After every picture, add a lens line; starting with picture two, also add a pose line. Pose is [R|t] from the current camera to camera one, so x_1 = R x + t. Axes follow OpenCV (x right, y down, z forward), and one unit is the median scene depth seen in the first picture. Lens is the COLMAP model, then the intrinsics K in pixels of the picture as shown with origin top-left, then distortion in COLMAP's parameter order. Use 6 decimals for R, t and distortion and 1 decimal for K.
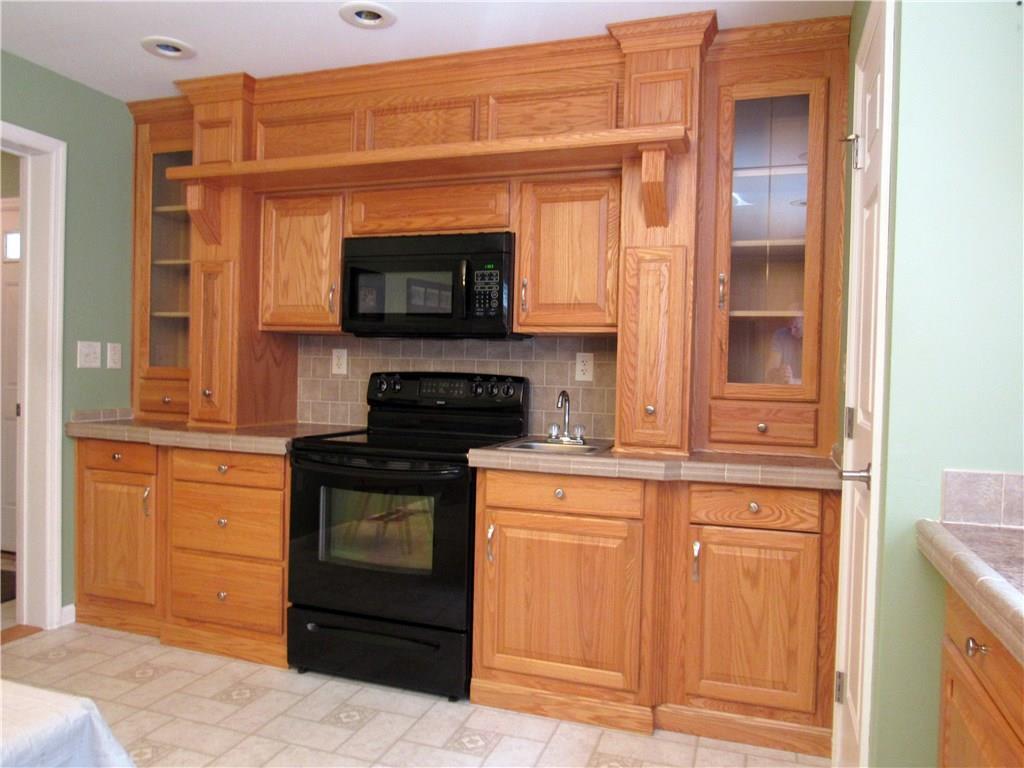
lens RADIAL K [[737.5, 0, 512.0], [0, 737.5, 384.0], [0, 0, 1]] dist [-0.001824, -0.001352]
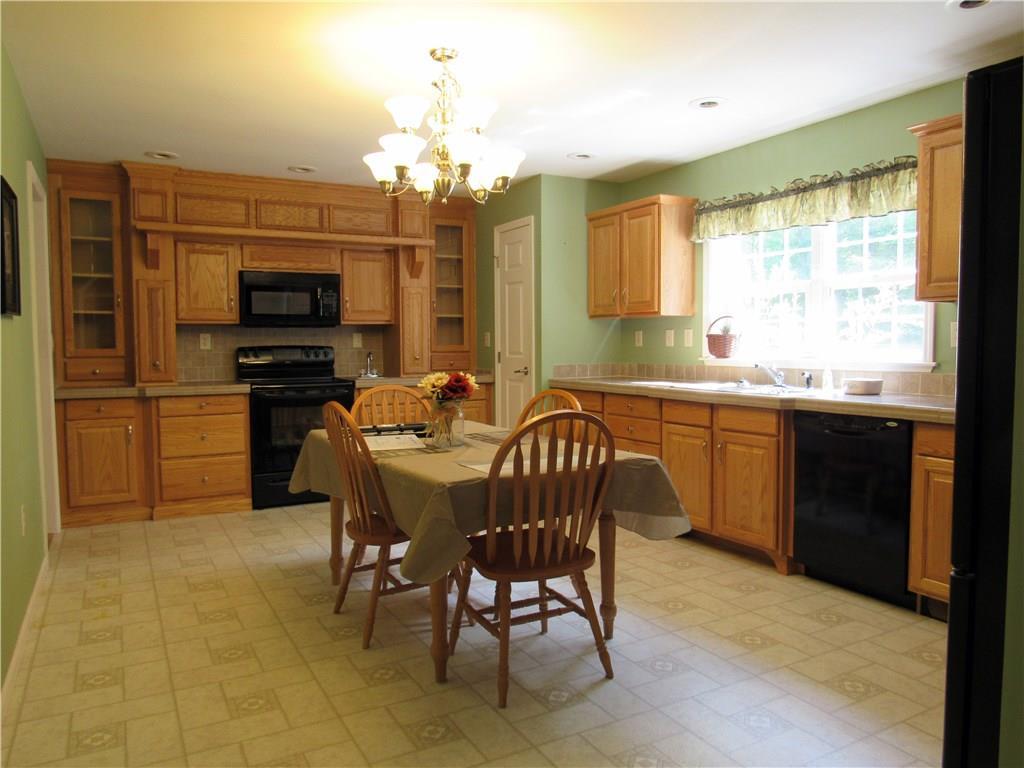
lens RADIAL K [[737.5, 0, 512.0], [0, 737.5, 384.0], [0, 0, 1]] dist [-0.001824, -0.001352]
pose [[0.671749, -0.073025, 0.737171, -1.155947], [0.039393, 0.997243, 0.062891, -0.015076], [-0.739731, -0.013208, 0.672773, -0.682216]]
